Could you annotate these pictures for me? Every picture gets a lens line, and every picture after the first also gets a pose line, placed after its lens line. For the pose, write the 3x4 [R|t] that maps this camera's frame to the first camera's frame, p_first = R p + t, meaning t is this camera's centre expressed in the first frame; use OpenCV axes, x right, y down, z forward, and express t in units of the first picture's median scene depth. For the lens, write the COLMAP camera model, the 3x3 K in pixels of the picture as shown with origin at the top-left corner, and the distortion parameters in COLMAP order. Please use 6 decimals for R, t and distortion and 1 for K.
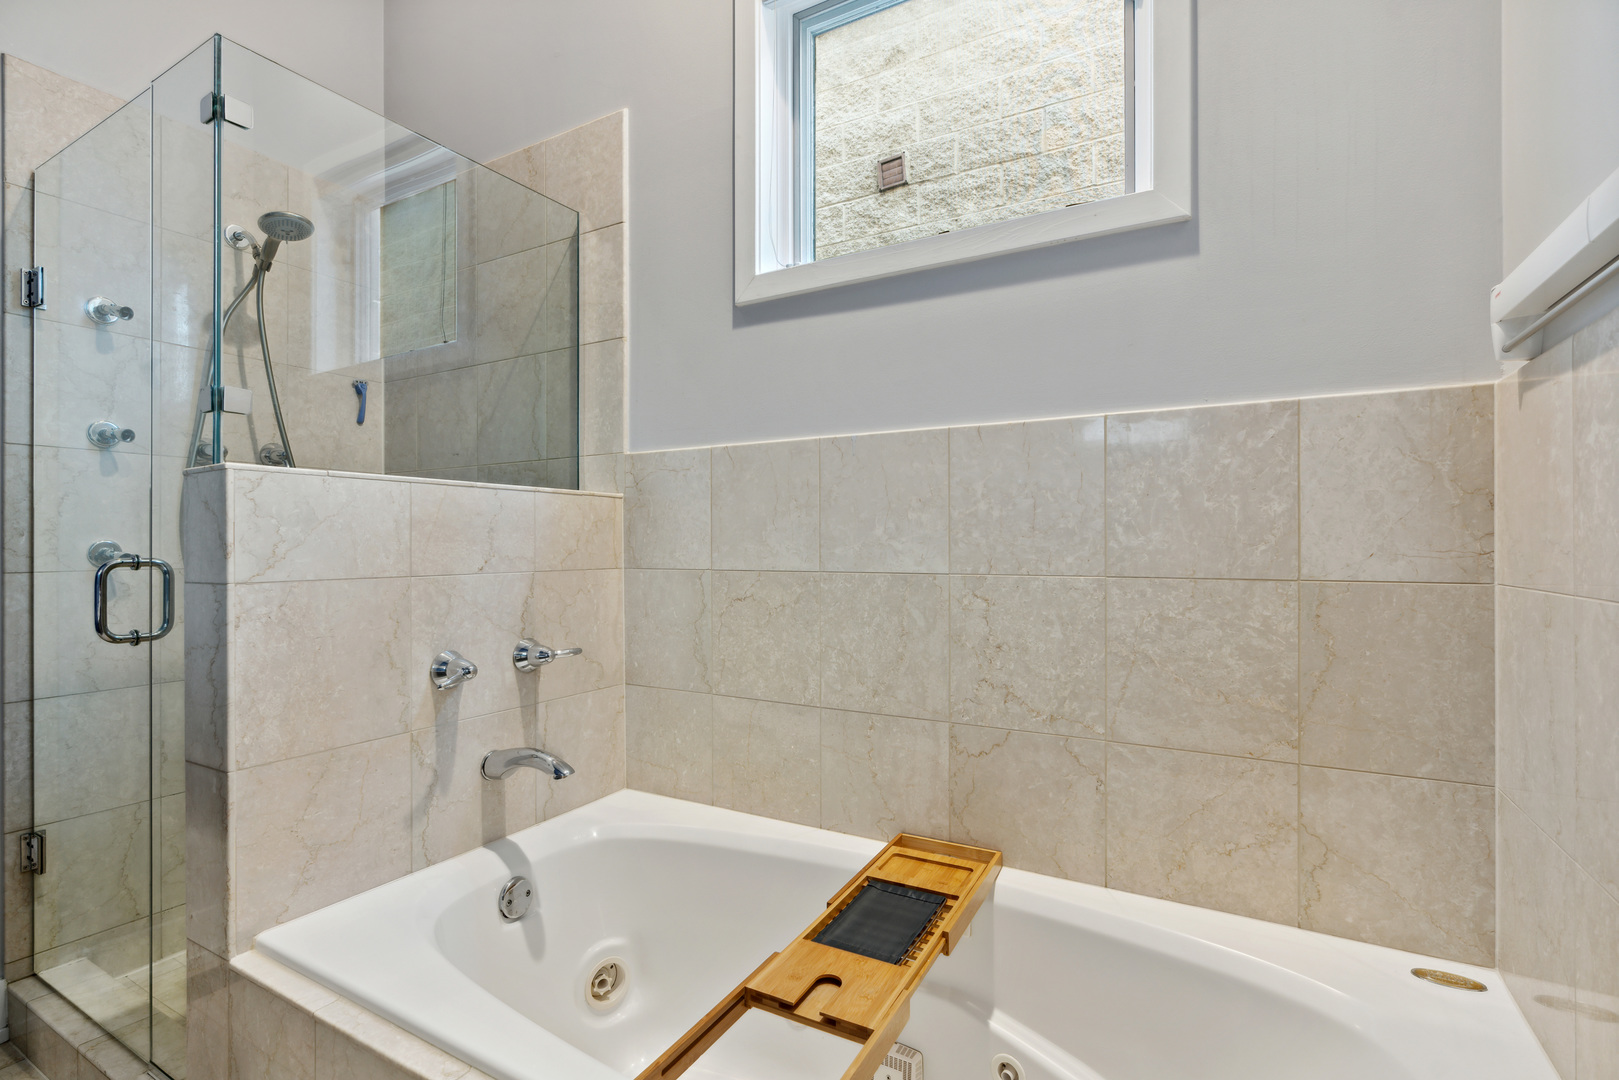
lens RADIAL K [[755.0, 0, 799.1], [0, 755.0, 543.6], [0, 0, 1]] dist [-0.003815, 0.000795]
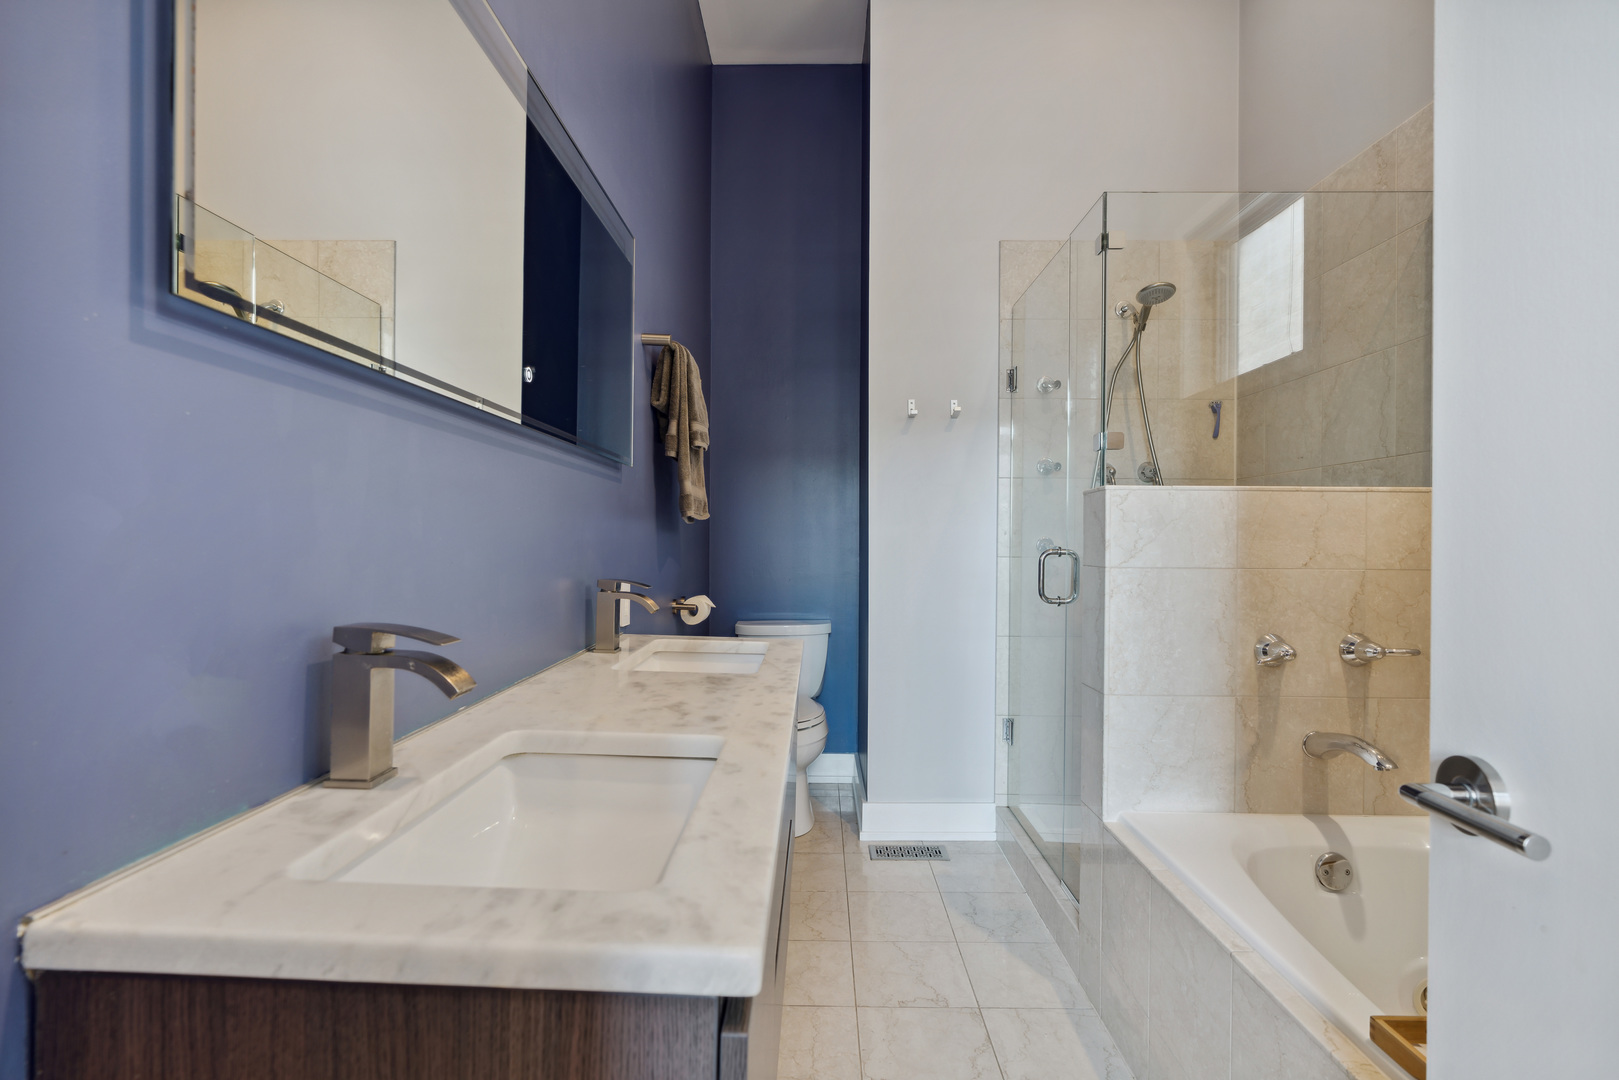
lens RADIAL K [[755.0, 0, 799.1], [0, 755.0, 543.6], [0, 0, 1]] dist [-0.003815, 0.000795]
pose [[0.482857, 0.011148, -0.875628, 0.182806], [-0.007103, 0.999936, 0.008813, -0.001459], [0.875670, 0.001964, 0.482905, -0.179330]]
